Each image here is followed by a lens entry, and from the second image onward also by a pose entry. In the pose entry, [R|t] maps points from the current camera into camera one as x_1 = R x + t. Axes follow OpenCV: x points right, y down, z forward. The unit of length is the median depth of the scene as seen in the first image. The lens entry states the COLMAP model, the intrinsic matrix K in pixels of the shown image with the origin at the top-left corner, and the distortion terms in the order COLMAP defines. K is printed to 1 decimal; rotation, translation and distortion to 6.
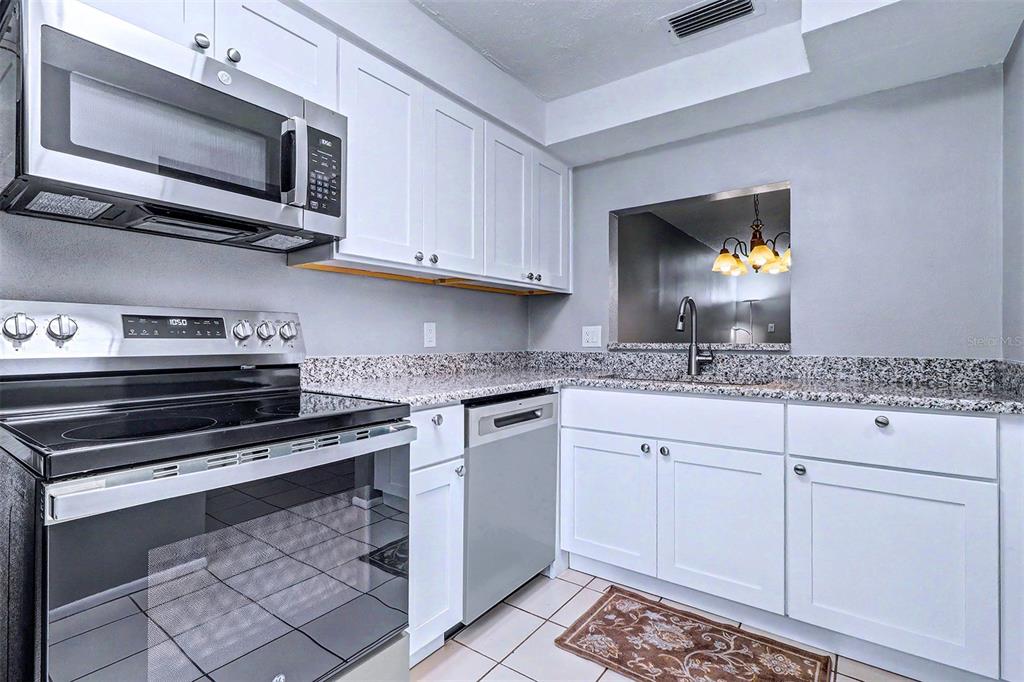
lens RADIAL K [[481.1, 0, 522.2], [0, 481.1, 337.5], [0, 0, 1]] dist [0.006064, -0.001584]
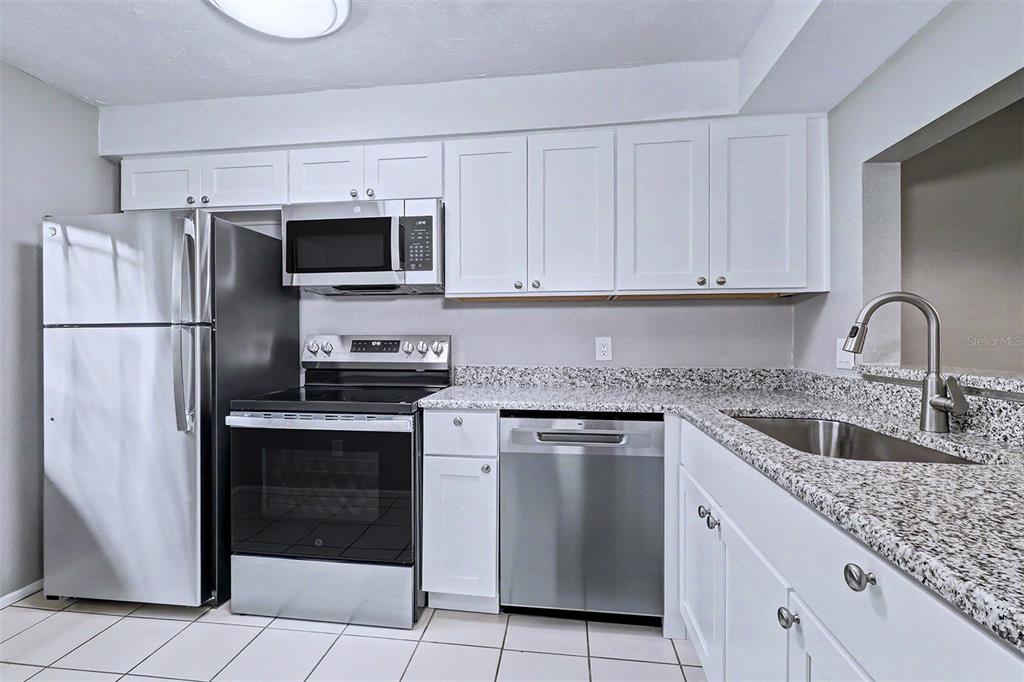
lens RADIAL K [[481.1, 0, 513.5], [0, 481.1, 339.0], [0, 0, 1]] dist [0.006064, -0.001584]
pose [[0.481396, 0.002522, -0.876500, 0.794474], [0.001136, 0.999993, 0.003502, -0.038640], [0.876503, -0.002681, 0.481389, 0.410982]]
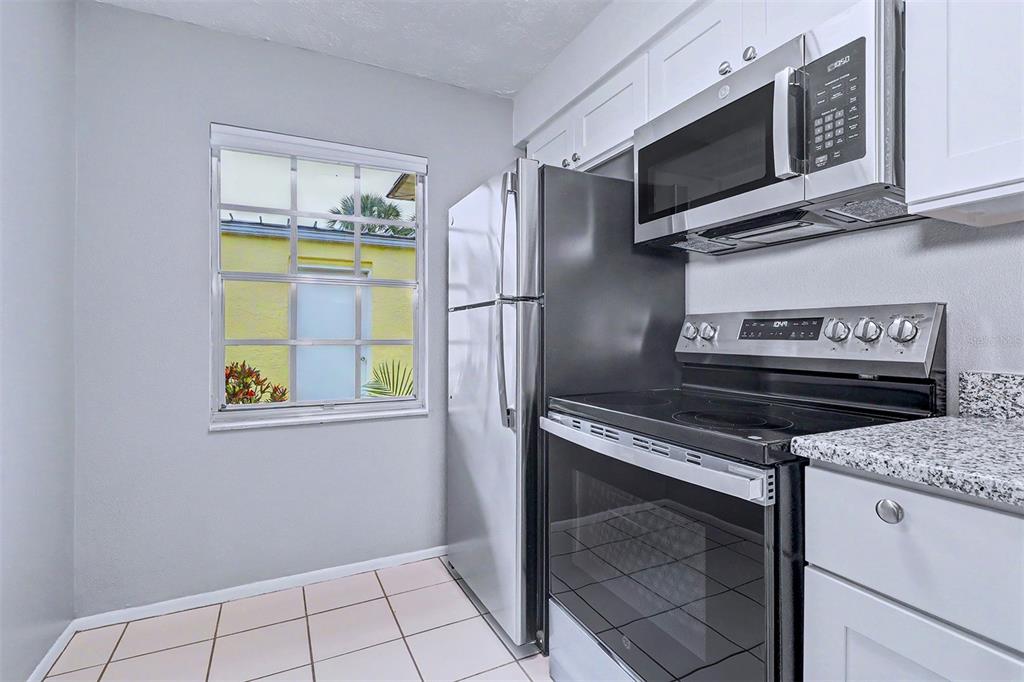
lens RADIAL K [[503.2, 0, 521.3], [0, 503.2, 338.0], [0, 0, 1]] dist [-0.005111, 0.000059]
pose [[-0.469257, 0.001019, -0.883061, 0.353218], [-0.001367, 0.999997, 0.001881, -0.002288], [0.883061, 0.002090, -0.469254, 0.719129]]
